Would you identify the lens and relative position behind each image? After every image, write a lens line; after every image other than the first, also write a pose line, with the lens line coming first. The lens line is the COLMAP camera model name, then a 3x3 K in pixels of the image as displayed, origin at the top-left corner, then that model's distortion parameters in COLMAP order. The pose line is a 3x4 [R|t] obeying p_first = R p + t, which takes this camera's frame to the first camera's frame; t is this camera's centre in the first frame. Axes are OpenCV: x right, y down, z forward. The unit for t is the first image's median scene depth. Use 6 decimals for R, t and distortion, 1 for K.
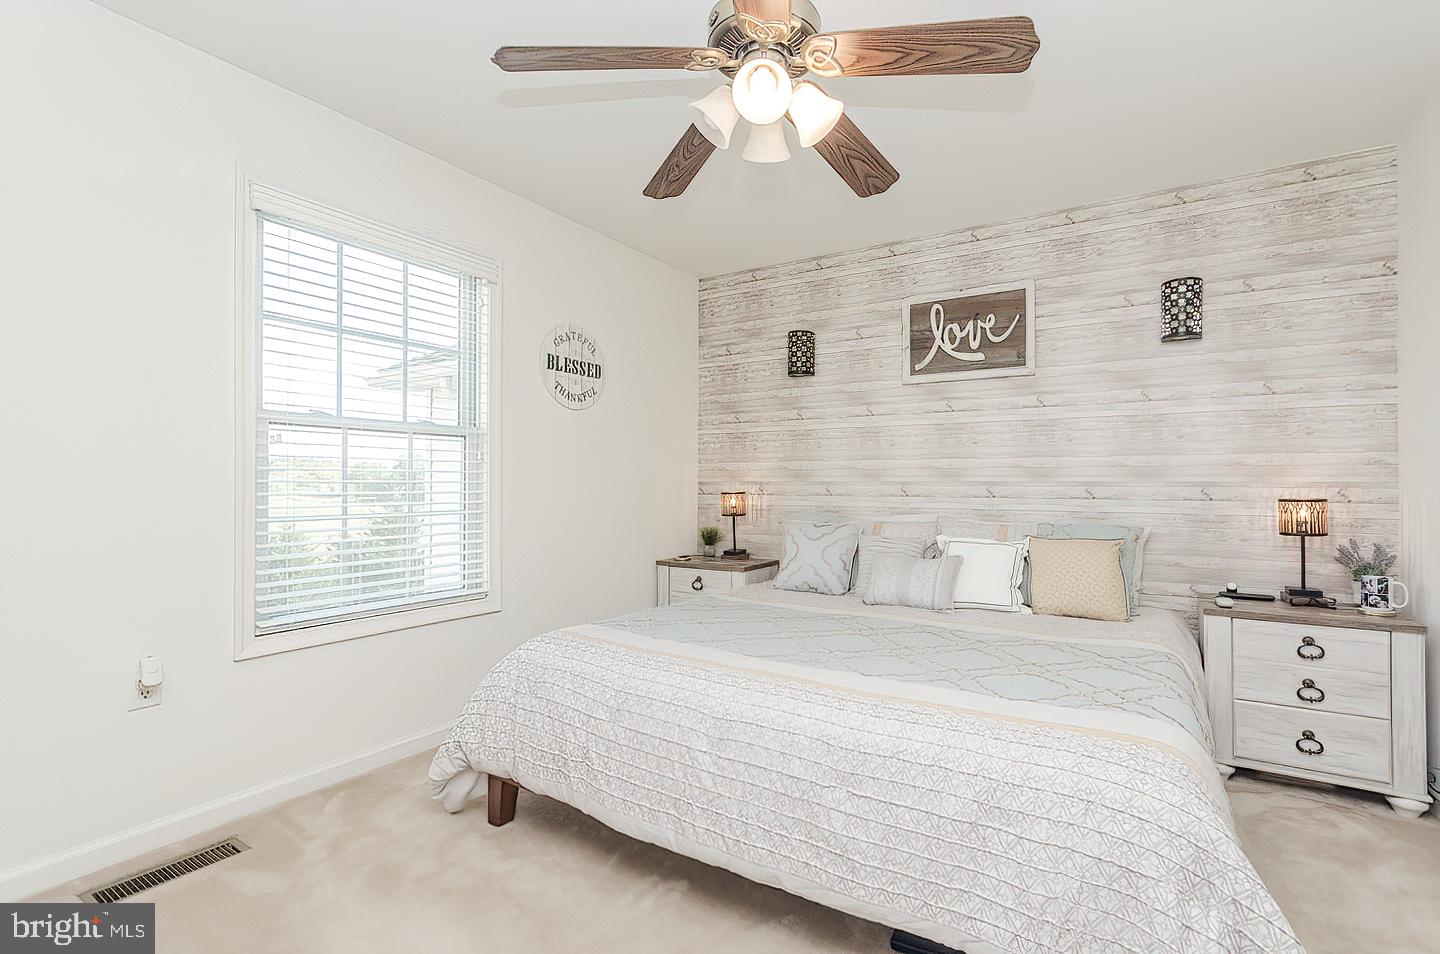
lens RADIAL K [[670.8, 0, 737.6], [0, 670.8, 476.8], [0, 0, 1]] dist [0.000385, -0.000041]
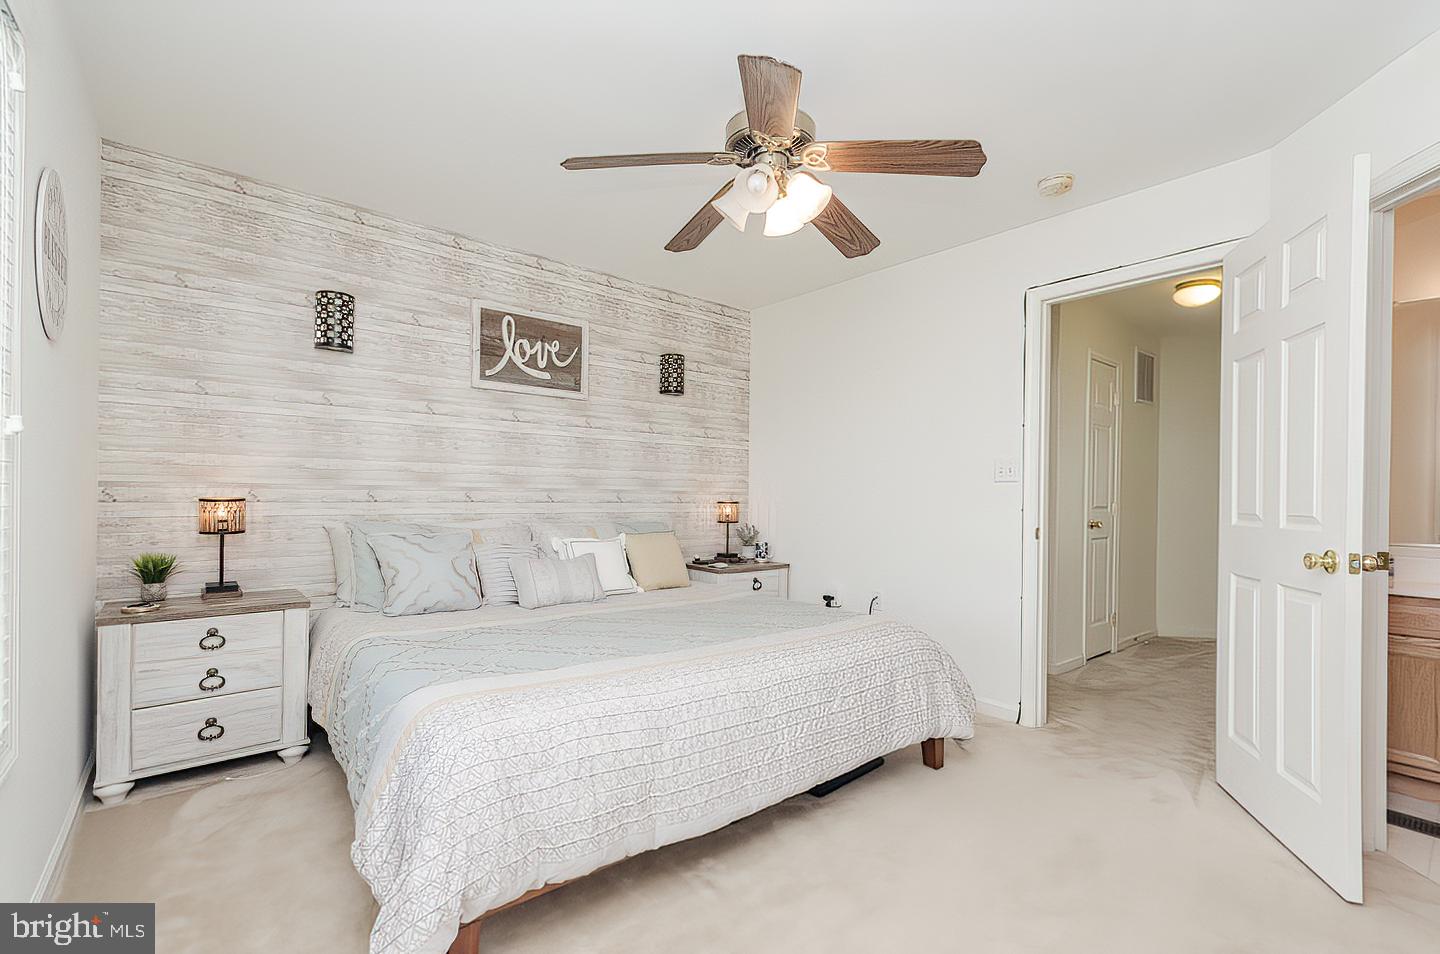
lens RADIAL K [[630.1, 0, 765.1], [0, 630.1, 489.0], [0, 0, 1]] dist [-0.000834, 0.000052]
pose [[0.286655, 0.008826, 0.957993, -0.585007], [-0.024498, 0.999698, -0.001880, 0.001508], [-0.957721, -0.022931, 0.286784, 0.381999]]
